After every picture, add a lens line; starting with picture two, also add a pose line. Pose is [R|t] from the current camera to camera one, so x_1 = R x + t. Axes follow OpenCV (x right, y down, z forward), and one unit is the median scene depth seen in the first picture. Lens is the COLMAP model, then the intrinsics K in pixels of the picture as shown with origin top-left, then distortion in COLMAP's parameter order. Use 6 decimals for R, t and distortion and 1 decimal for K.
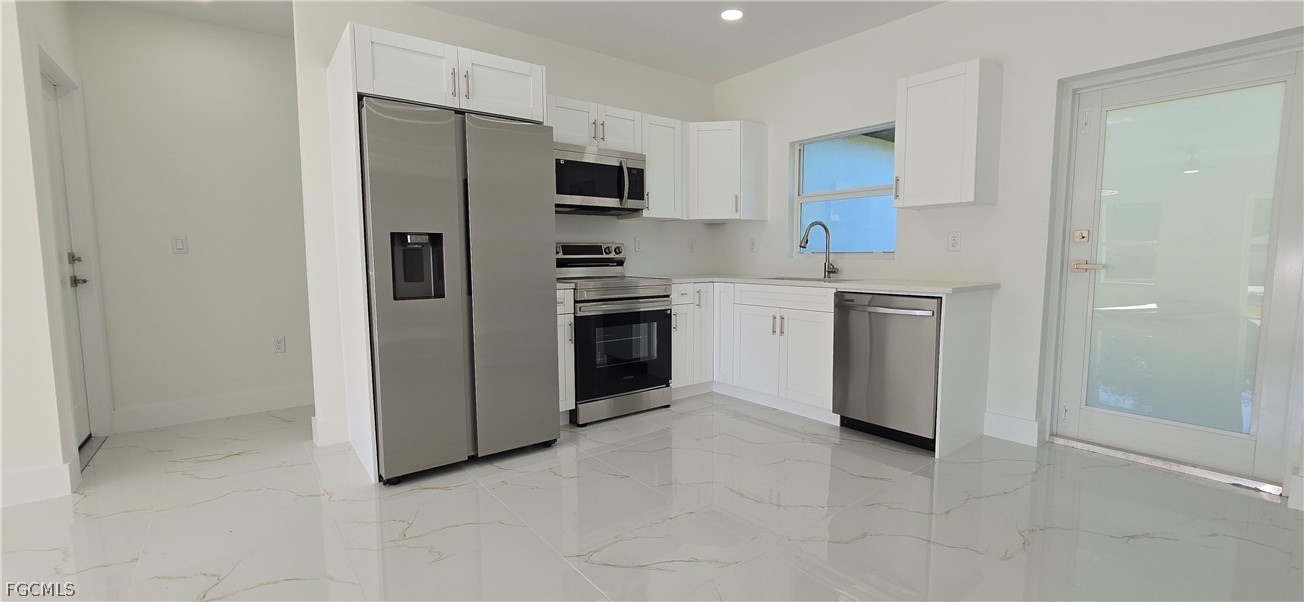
lens RADIAL K [[552.4, 0, 652.0], [0, 552.4, 301.0], [0, 0, 1]] dist [-0.016233, 0.009705]
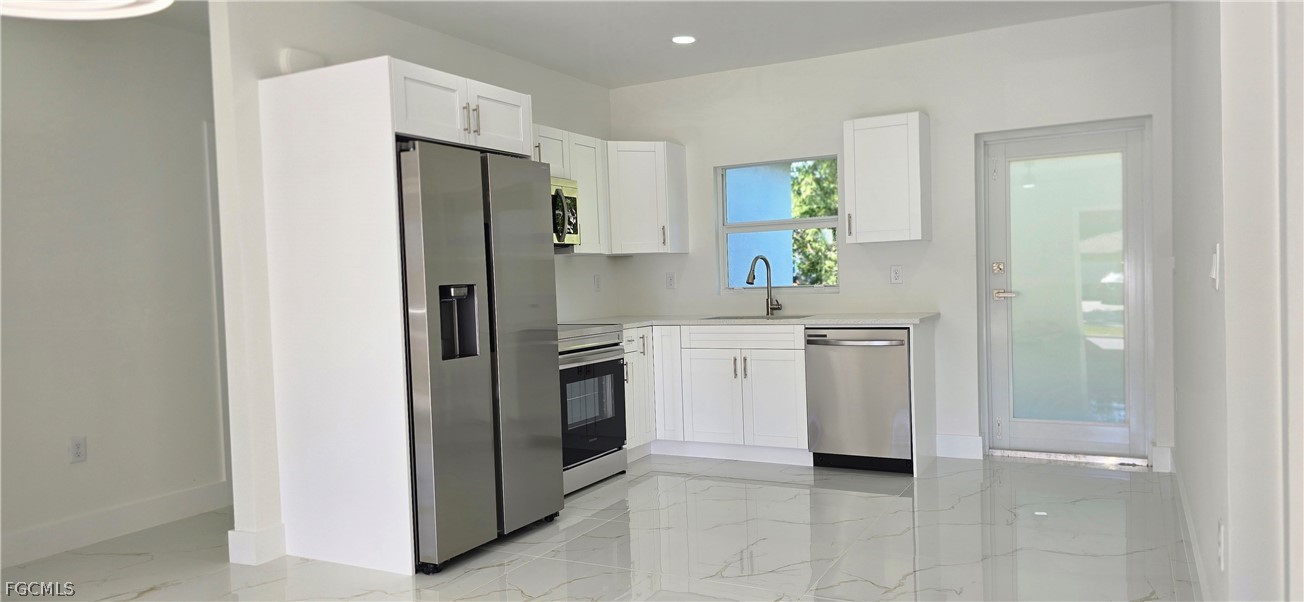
lens RADIAL K [[915.8, 0, 659.8], [0, 915.8, 301.6], [0, 0, 1]] dist [0.031215, -0.003017]
pose [[0.910700, -0.038022, 0.411316, -0.565170], [0.063239, 0.996850, -0.047870, -0.002221], [-0.408200, 0.069607, 0.910235, -0.388287]]
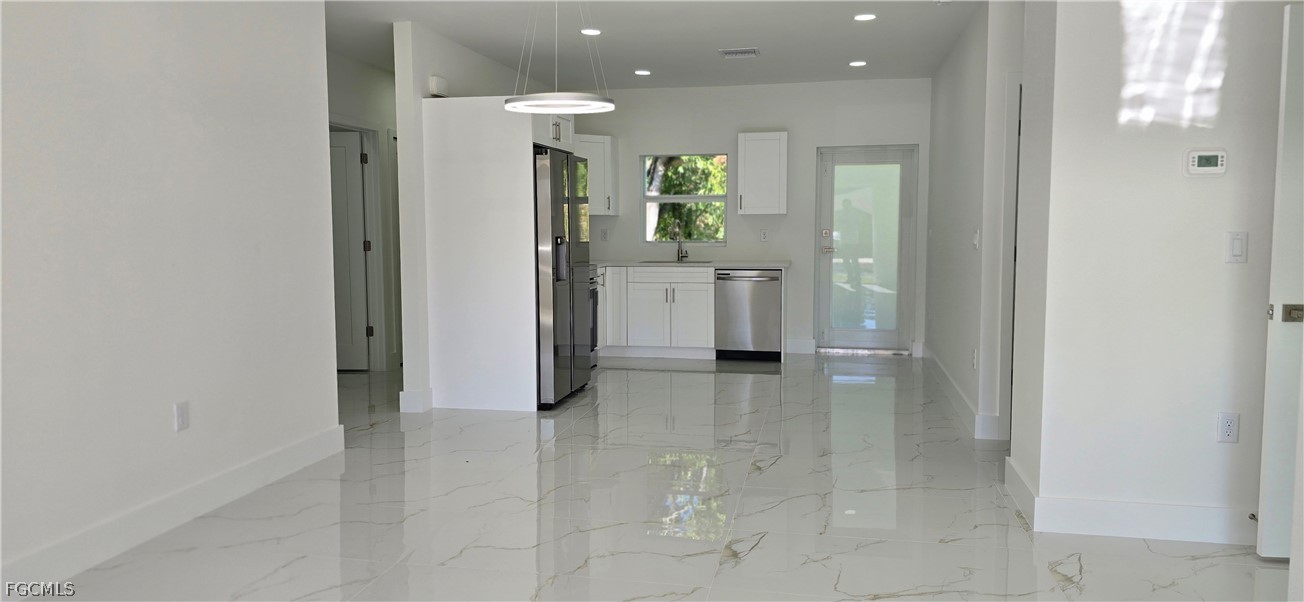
lens RADIAL K [[915.8, 0, 659.8], [0, 915.8, 301.6], [0, 0, 1]] dist [0.031215, -0.003017]
pose [[0.754315, -0.053923, 0.654294, -1.398107], [0.052232, 0.998391, 0.022065, 0.008017], [-0.654432, 0.017531, 0.755918, -0.786829]]
